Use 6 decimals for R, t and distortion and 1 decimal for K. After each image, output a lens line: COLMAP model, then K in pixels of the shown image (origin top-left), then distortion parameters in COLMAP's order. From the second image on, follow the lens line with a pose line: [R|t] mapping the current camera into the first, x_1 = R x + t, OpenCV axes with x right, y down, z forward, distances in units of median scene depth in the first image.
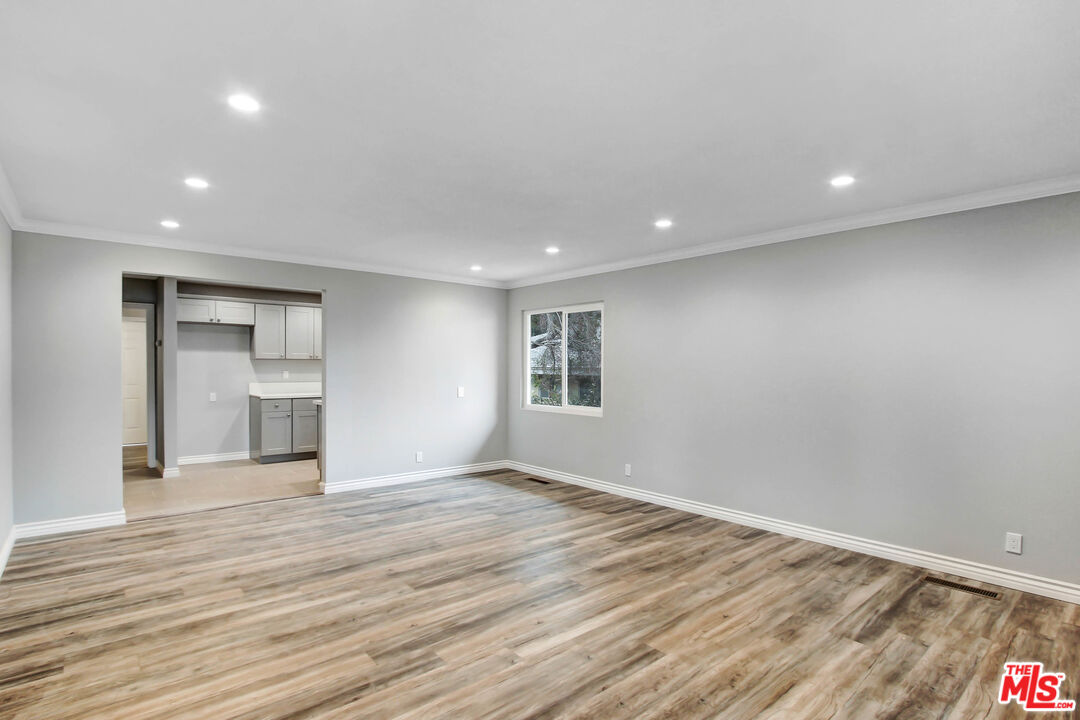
lens RADIAL K [[521.2, 0, 564.7], [0, 521.2, 390.5], [0, 0, 1]] dist [-0.013698, 0.000400]
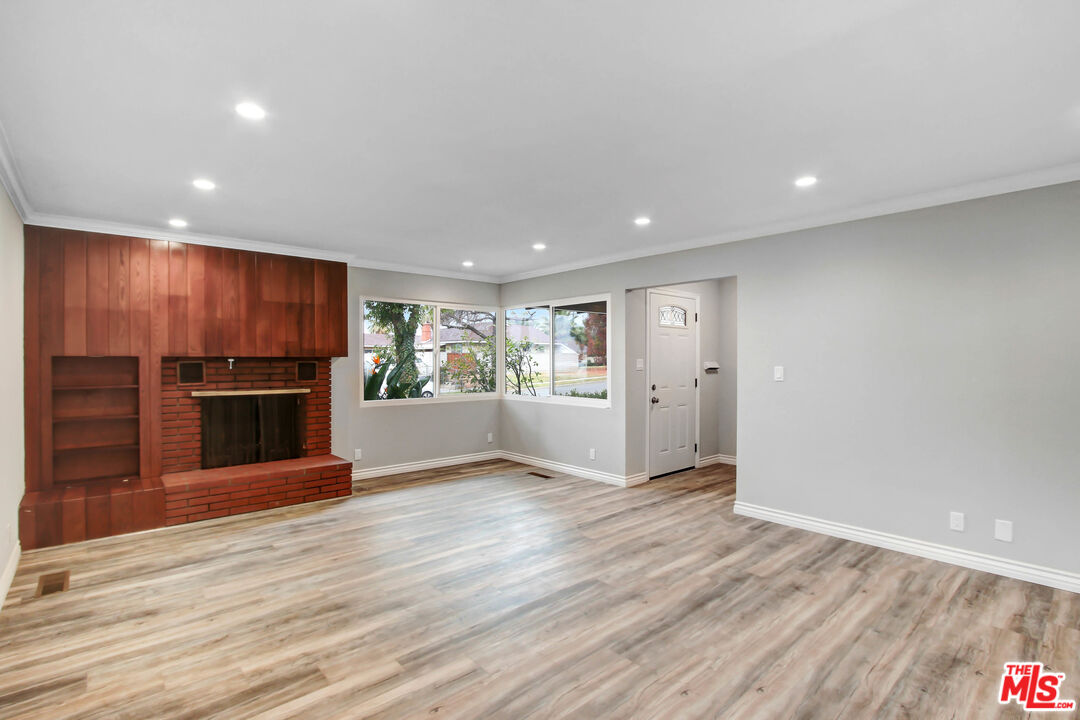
lens RADIAL K [[522.7, 0, 540.0], [0, 522.7, 360.0], [0, 0, 1]] dist [-0.003383, -0.000103]
pose [[-0.999560, -0.004492, 0.029328, -0.198507], [-0.003143, 0.998942, 0.045872, -0.098400], [-0.029503, 0.045759, -0.998517, 1.969787]]
